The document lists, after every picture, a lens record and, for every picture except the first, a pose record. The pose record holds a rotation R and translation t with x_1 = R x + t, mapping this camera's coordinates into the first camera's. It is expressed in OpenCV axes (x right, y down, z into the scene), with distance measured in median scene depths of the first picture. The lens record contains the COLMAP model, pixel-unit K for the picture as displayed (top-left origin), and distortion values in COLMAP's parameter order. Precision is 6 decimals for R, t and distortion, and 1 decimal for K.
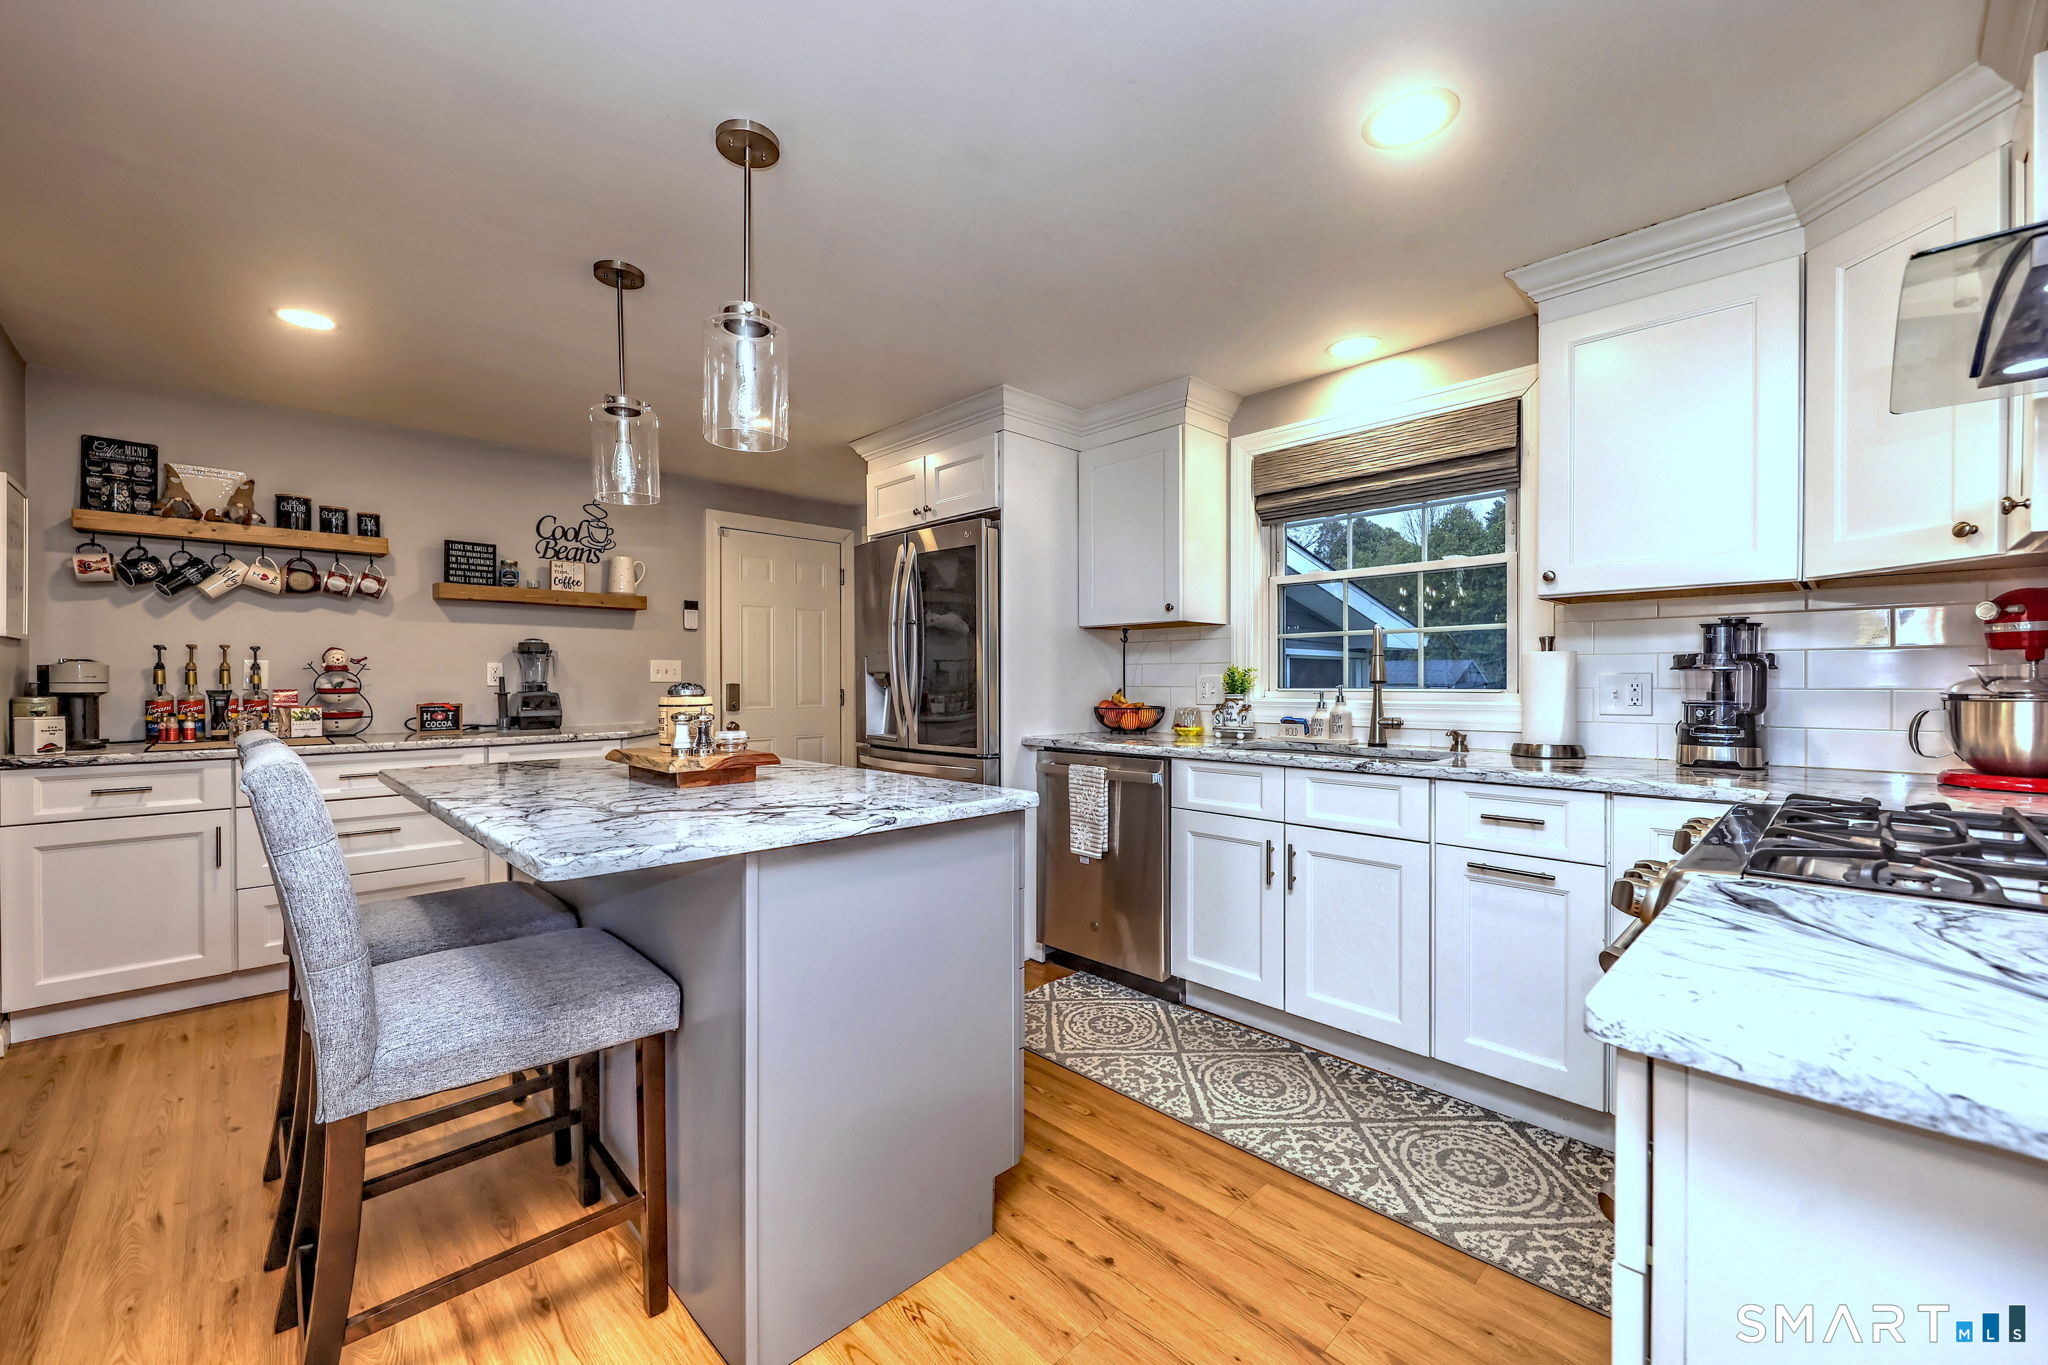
lens RADIAL K [[815.8, 0, 1013.8], [0, 815.8, 691.5], [0, 0, 1]] dist [0.002024, -0.000033]
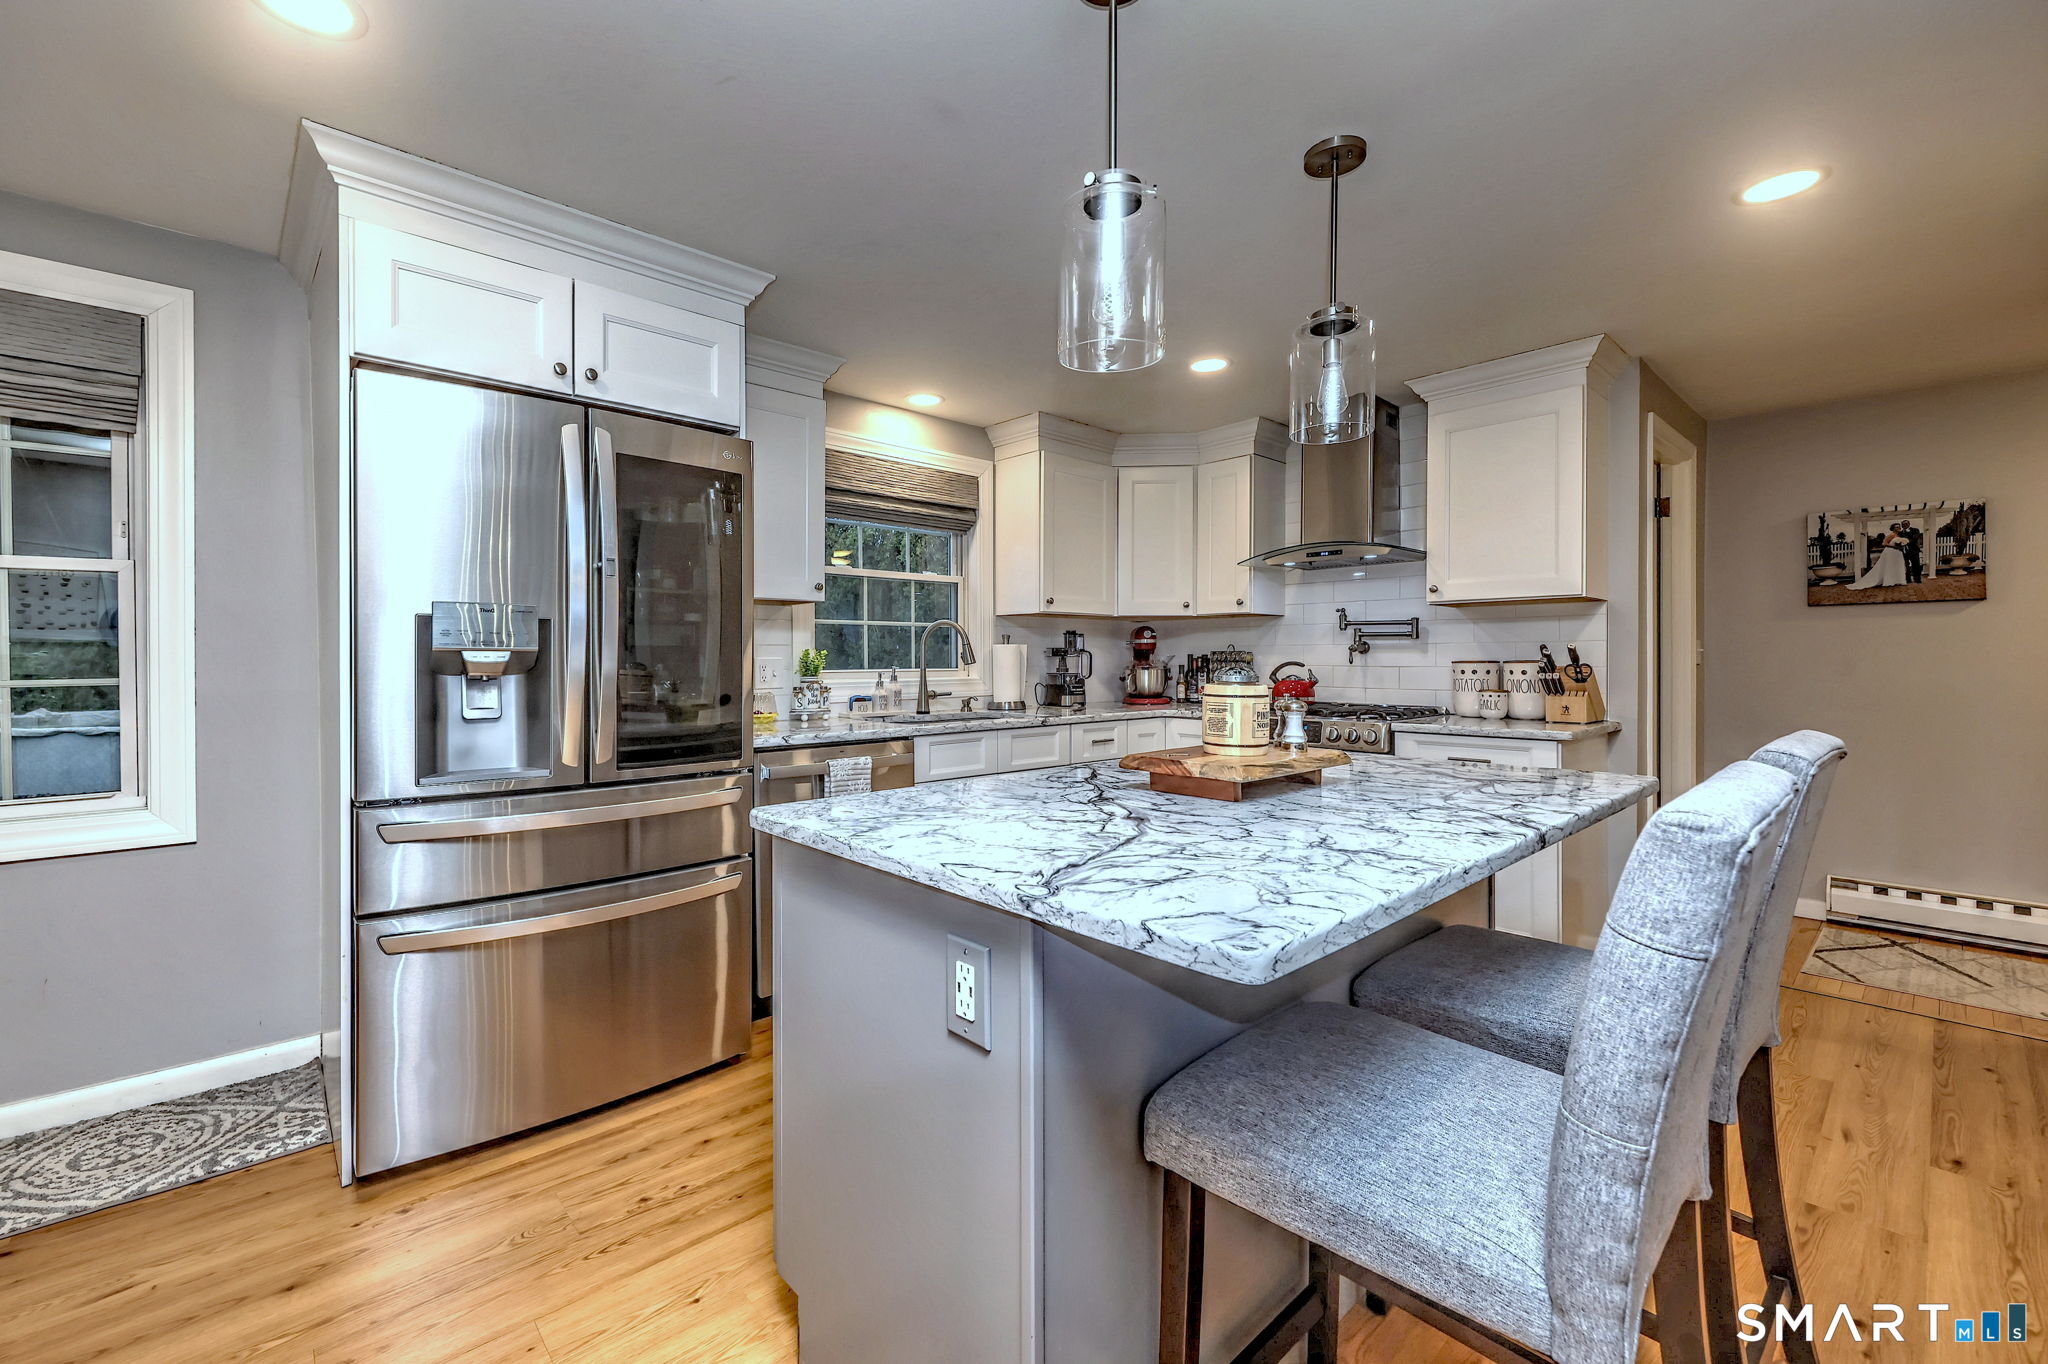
lens RADIAL K [[825.8, 0, 1010.9], [0, 825.8, 668.7], [0, 0, 1]] dist [0.001926, 0.000032]
pose [[0.023367, -0.012247, 0.999652, -0.825142], [0.015137, 0.999815, 0.011895, -0.016466], [-0.999612, 0.014854, 0.023548, 0.798915]]
